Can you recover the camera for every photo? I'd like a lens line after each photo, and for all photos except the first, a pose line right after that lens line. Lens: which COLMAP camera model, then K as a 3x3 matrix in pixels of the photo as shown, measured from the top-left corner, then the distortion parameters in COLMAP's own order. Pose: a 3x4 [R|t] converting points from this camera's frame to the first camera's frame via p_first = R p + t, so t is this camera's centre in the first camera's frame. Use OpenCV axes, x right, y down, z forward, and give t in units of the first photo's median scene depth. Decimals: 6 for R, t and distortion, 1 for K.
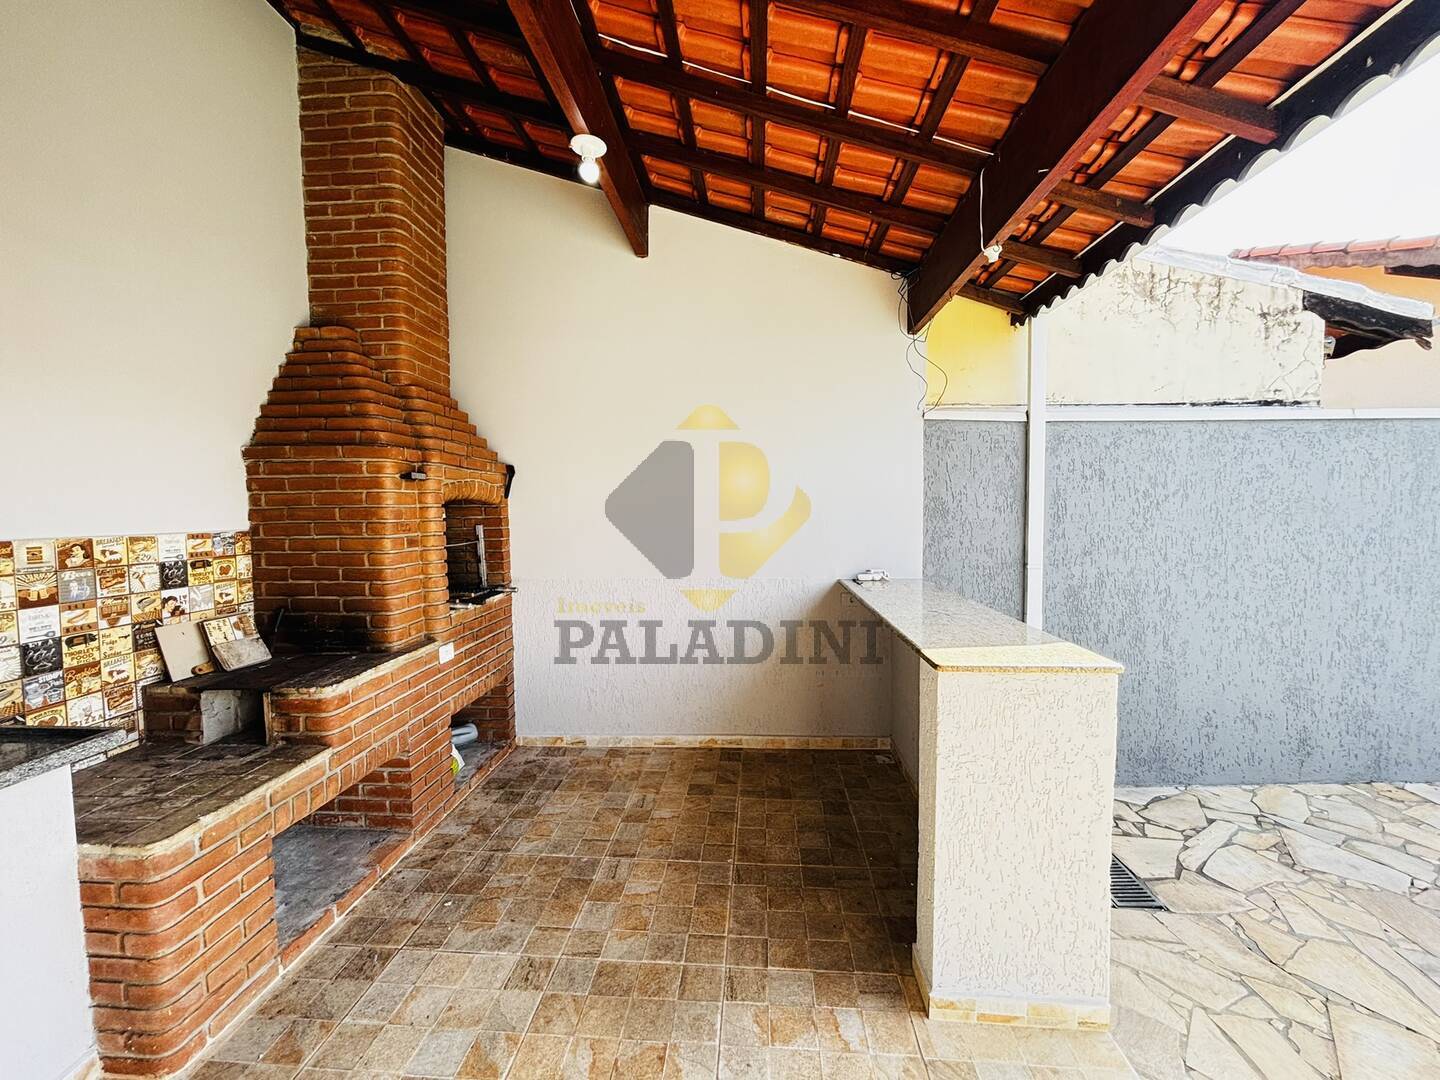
lens RADIAL K [[580.4, 0, 718.7], [0, 580.4, 541.6], [0, 0, 1]] dist [-0.001655, 0.000855]
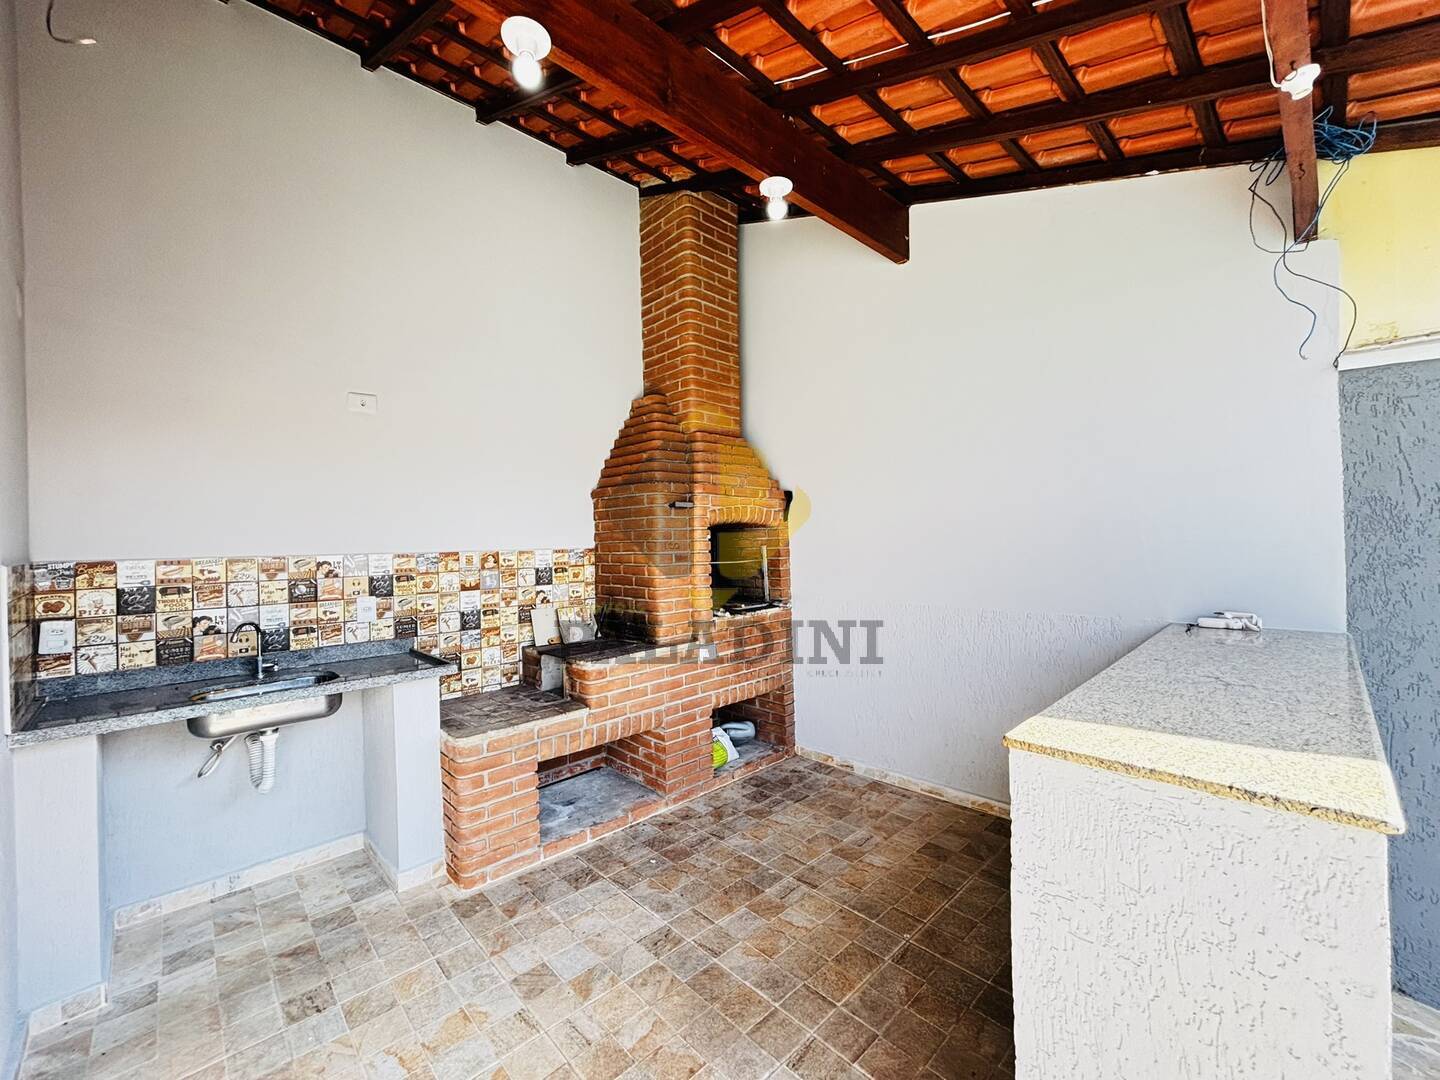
lens RADIAL K [[580.4, 0, 721.8], [0, 580.4, 542.4], [0, 0, 1]] dist [-0.001655, 0.000855]
pose [[0.739953, -0.005616, -0.672635, 0.348674], [-0.024700, 0.999064, -0.035514, 0.008432], [0.672205, 0.042893, 0.739122, 0.146158]]
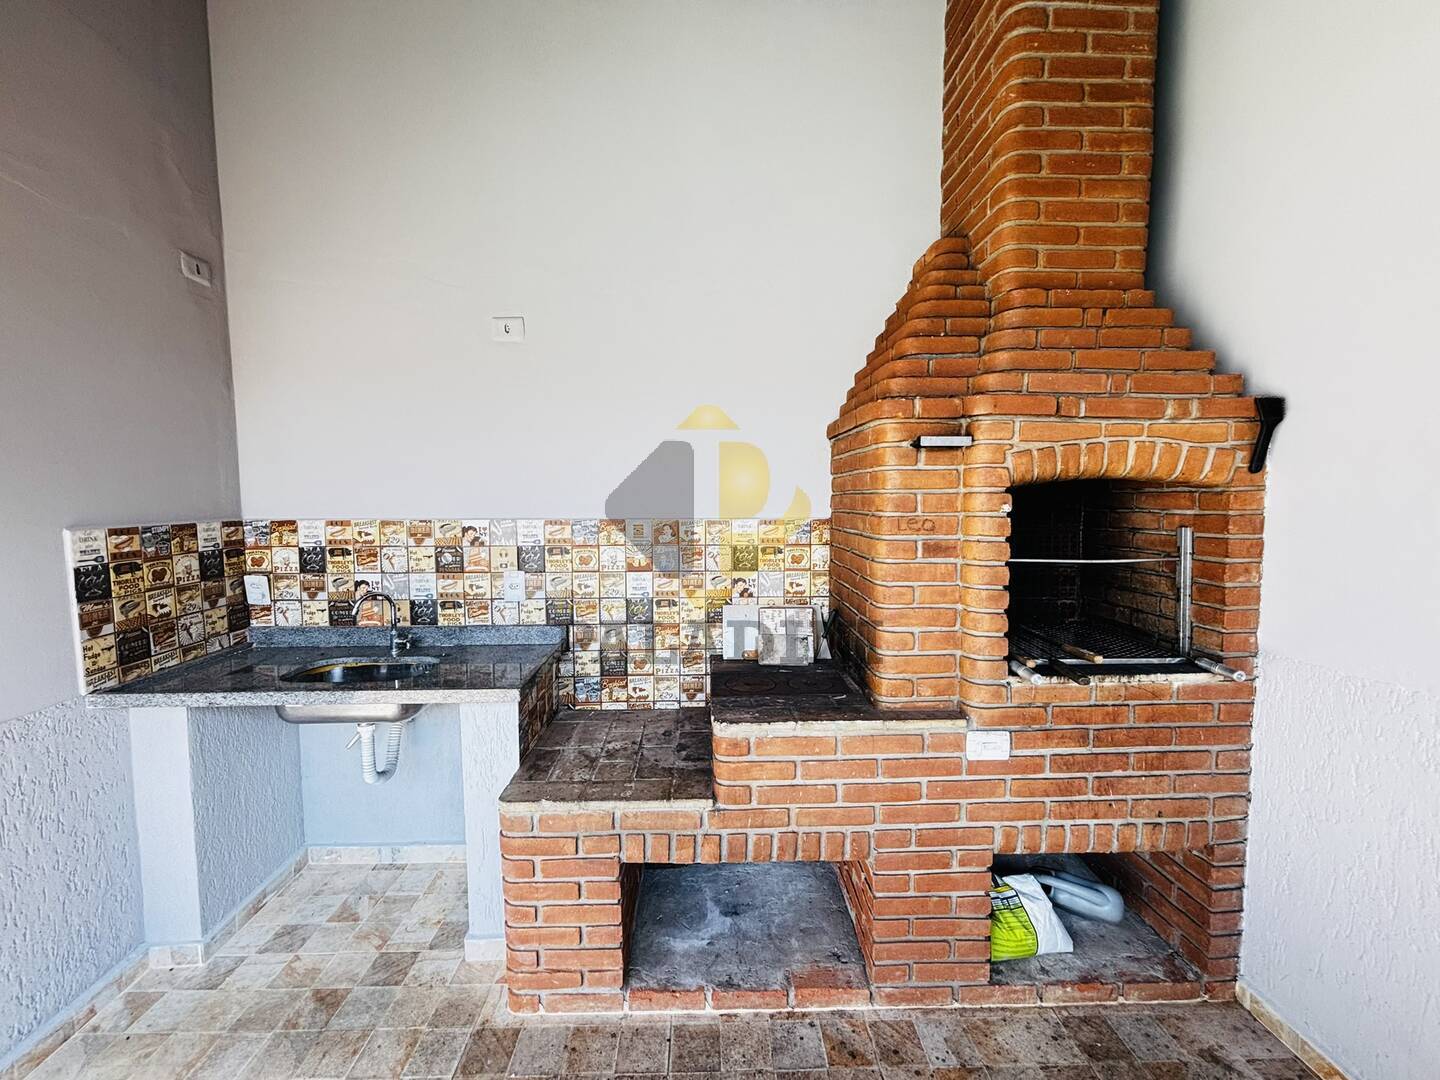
lens RADIAL K [[580.4, 0, 717.1], [0, 580.4, 540.1], [0, 0, 1]] dist [-0.001655, 0.000855]
pose [[0.093146, 0.083502, -0.992145, 0.062433], [-0.056217, 0.995328, 0.078492, -0.042573], [0.994064, 0.048465, 0.097405, 0.679516]]
